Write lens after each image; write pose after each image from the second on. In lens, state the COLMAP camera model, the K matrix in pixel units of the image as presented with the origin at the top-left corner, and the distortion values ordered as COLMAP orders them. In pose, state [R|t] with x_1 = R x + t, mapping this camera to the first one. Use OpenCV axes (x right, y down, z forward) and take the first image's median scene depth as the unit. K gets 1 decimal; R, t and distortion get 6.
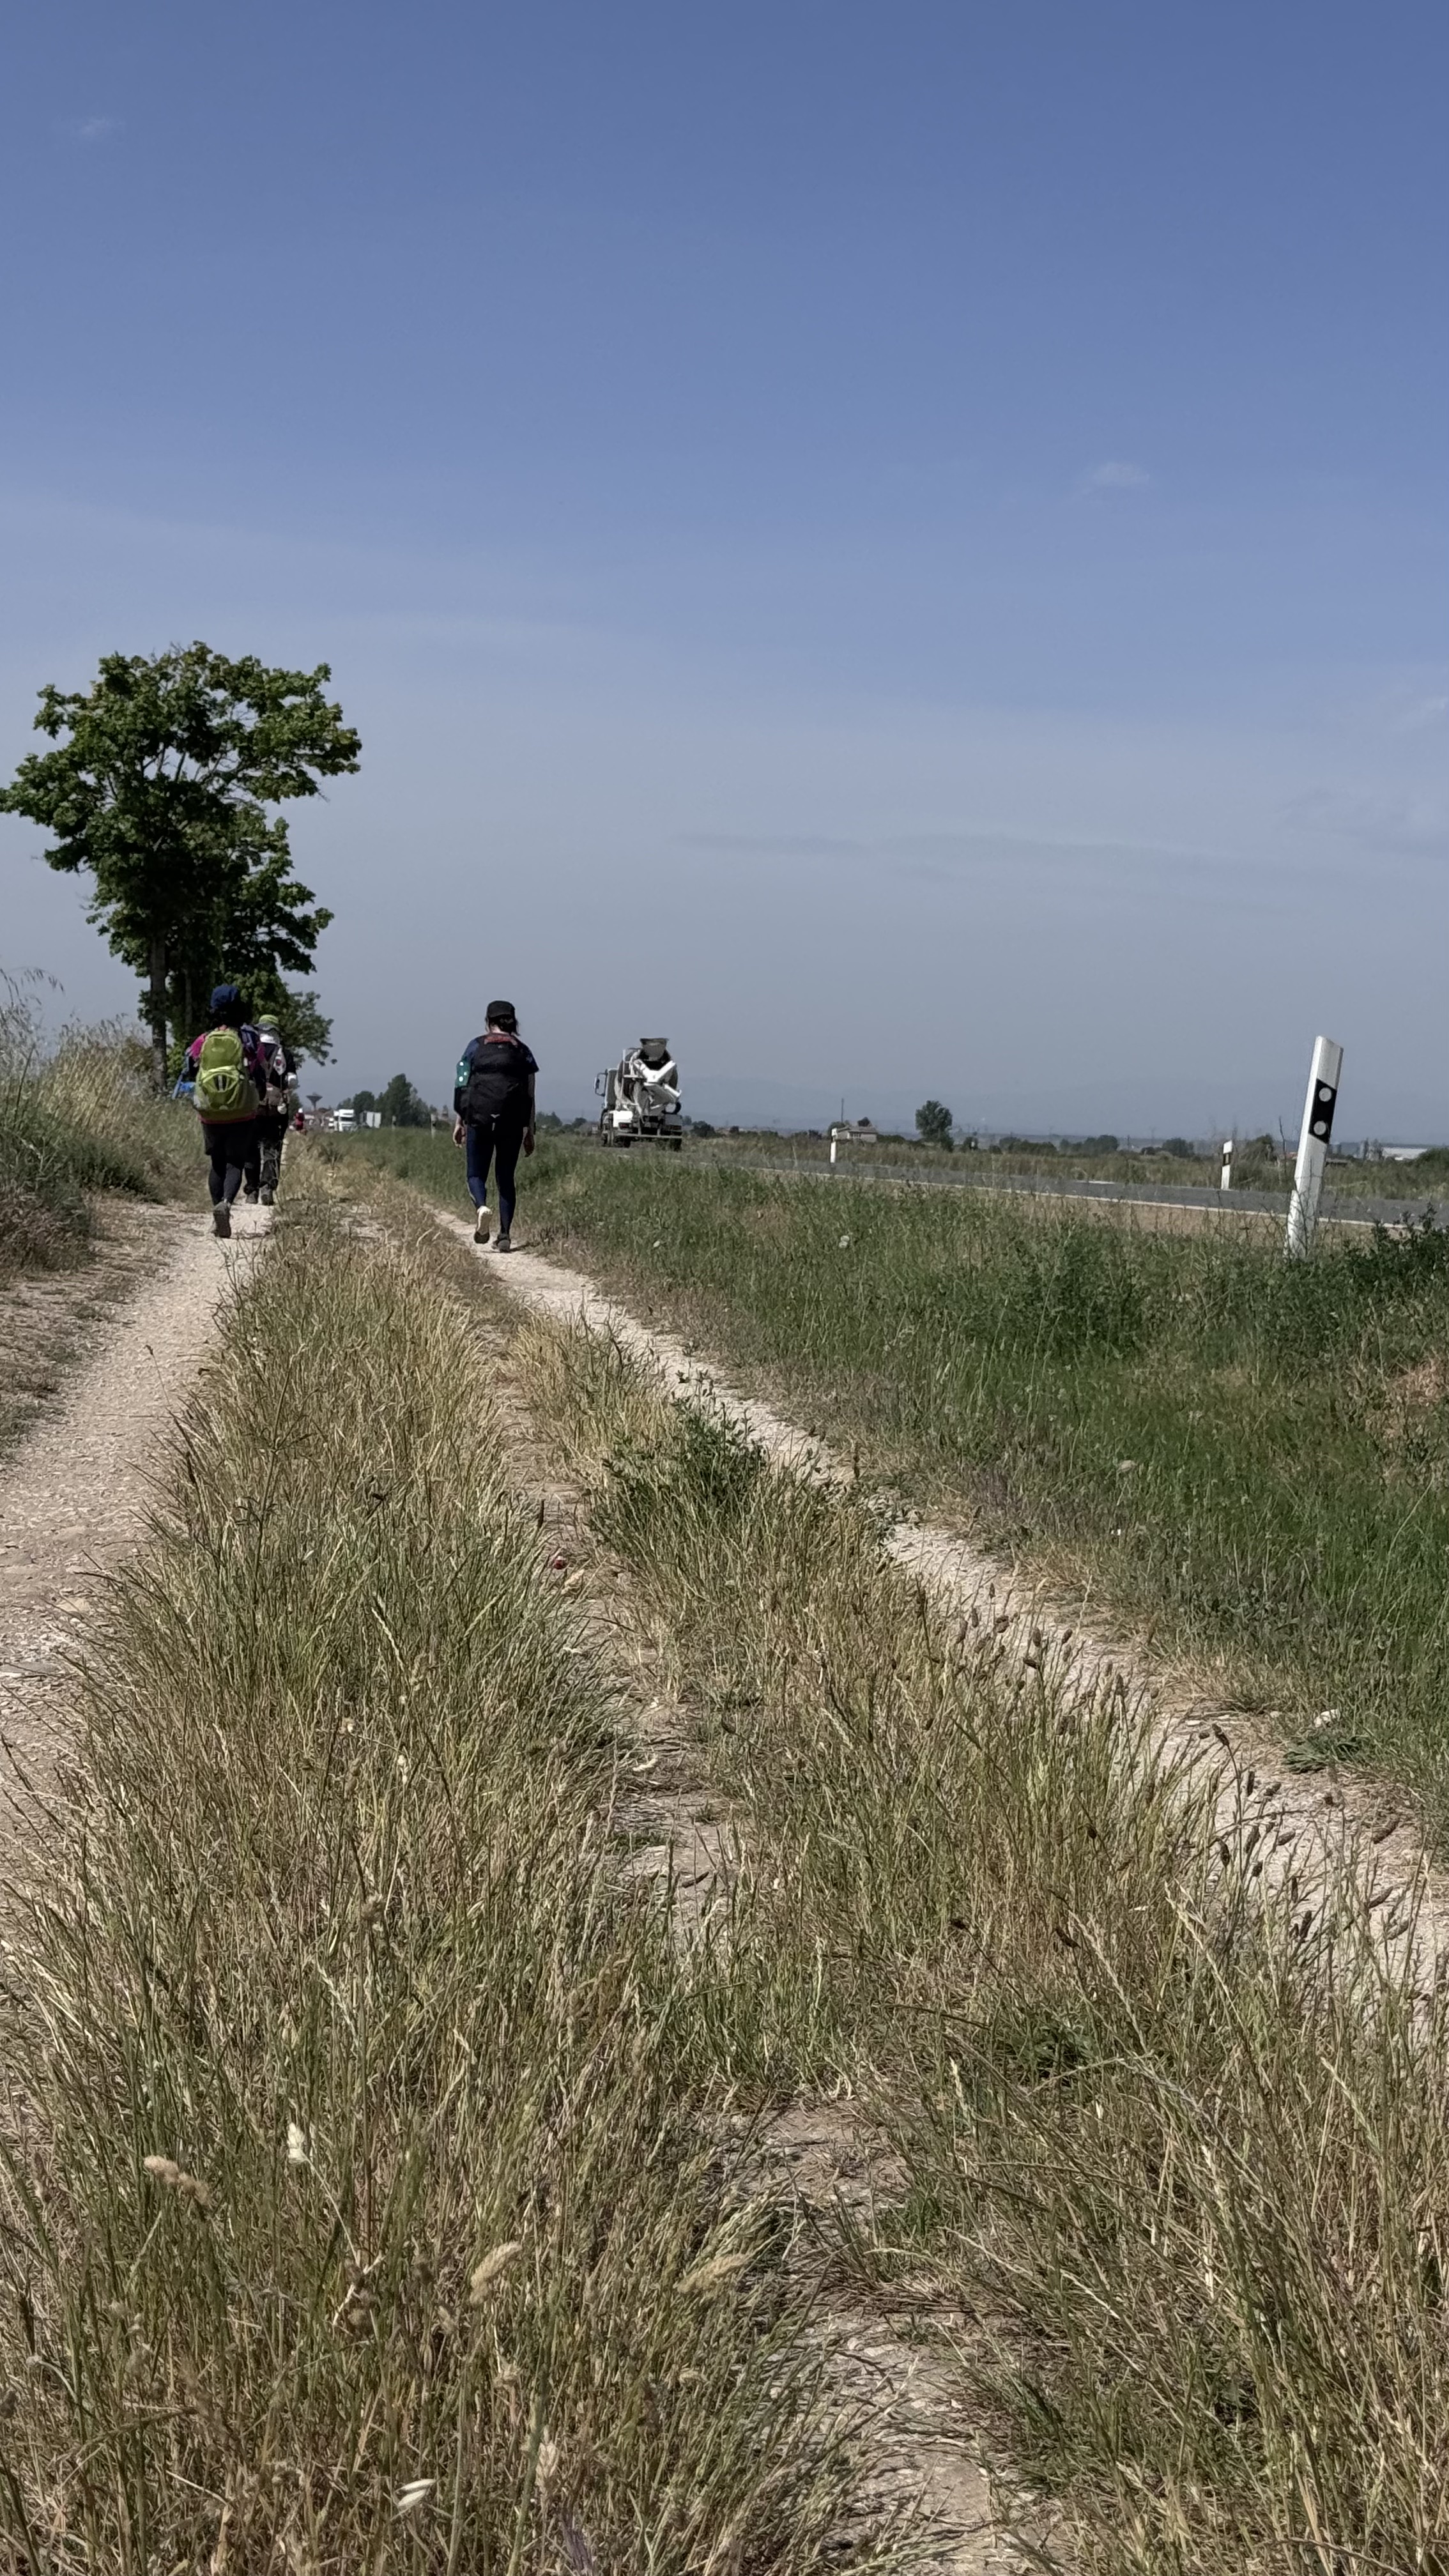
lens RADIAL K [[3691.9, 0, 724.5], [0, 3691.9, 1288.0], [0, 0, 1]] dist [0.190013, 0.005085]
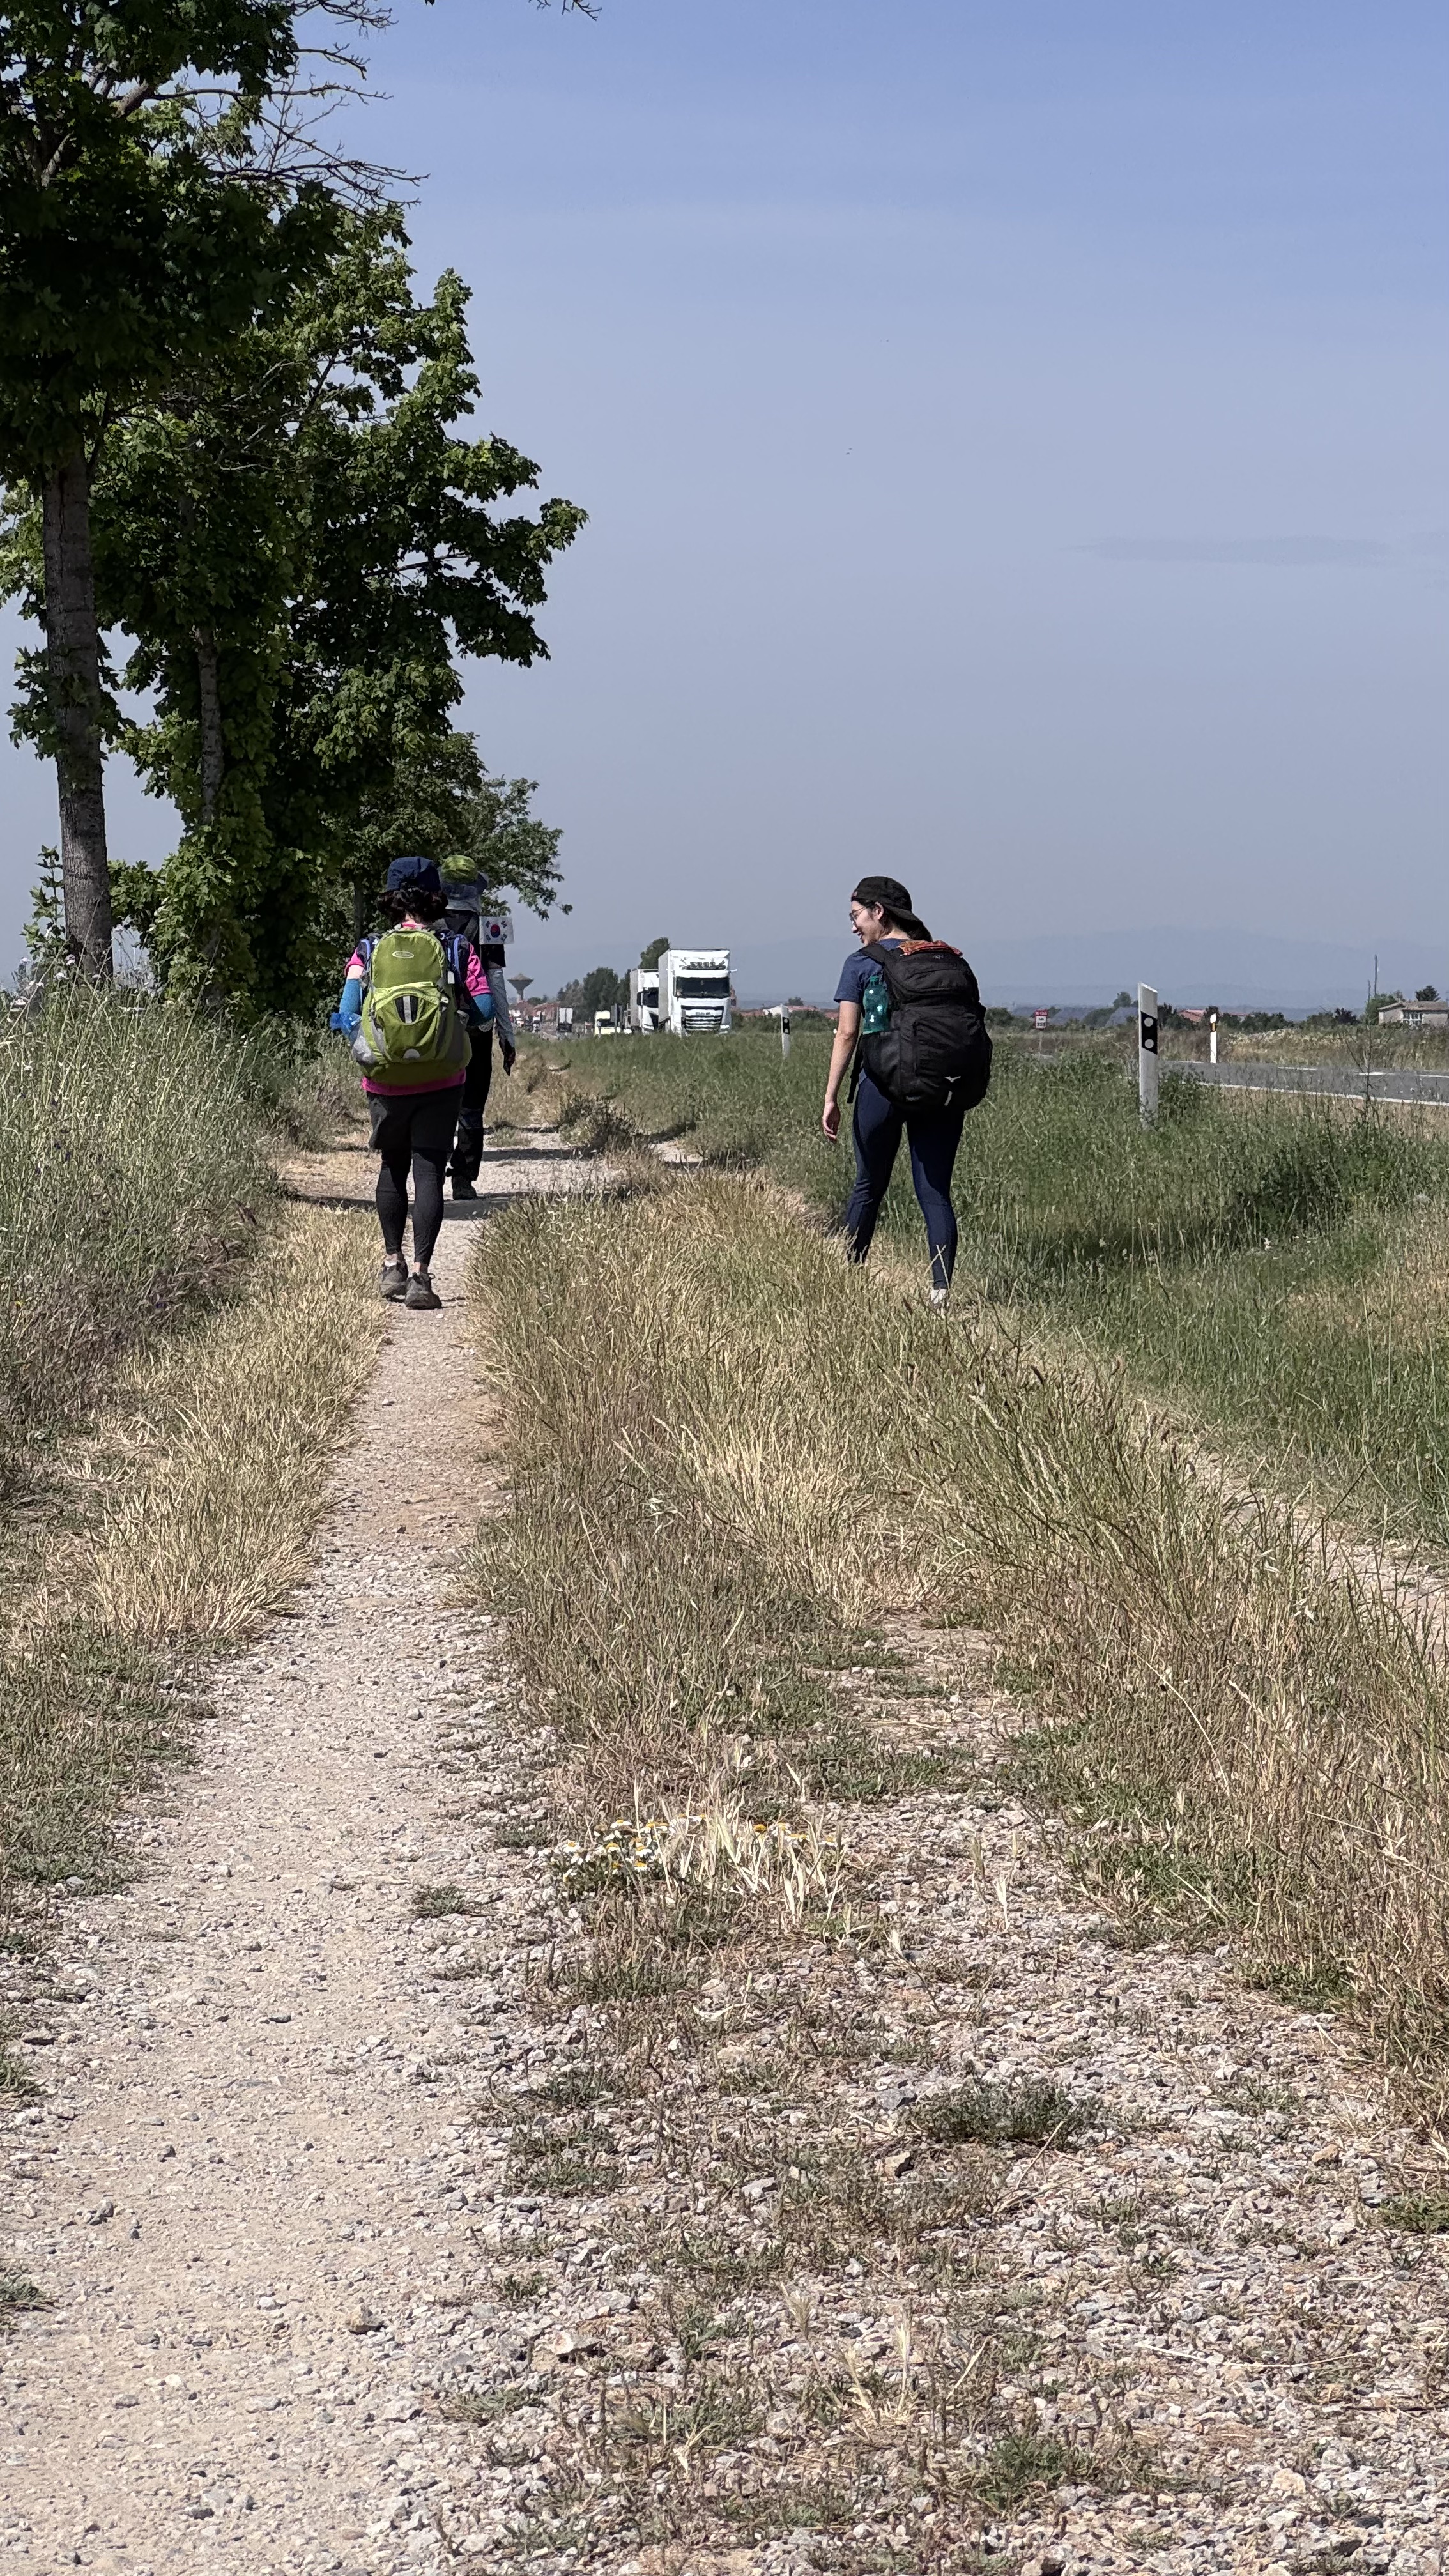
lens RADIAL K [[5946.7, 0, 876.6], [0, 5946.7, 1368.0], [0, 0, 1]] dist [-0.070133, 4.455518]
pose [[0.998299, -0.026109, -0.052138, -0.043873], [0.026942, 0.999519, 0.015329, -0.018344], [0.051713, -0.016707, 0.998522, 0.365231]]
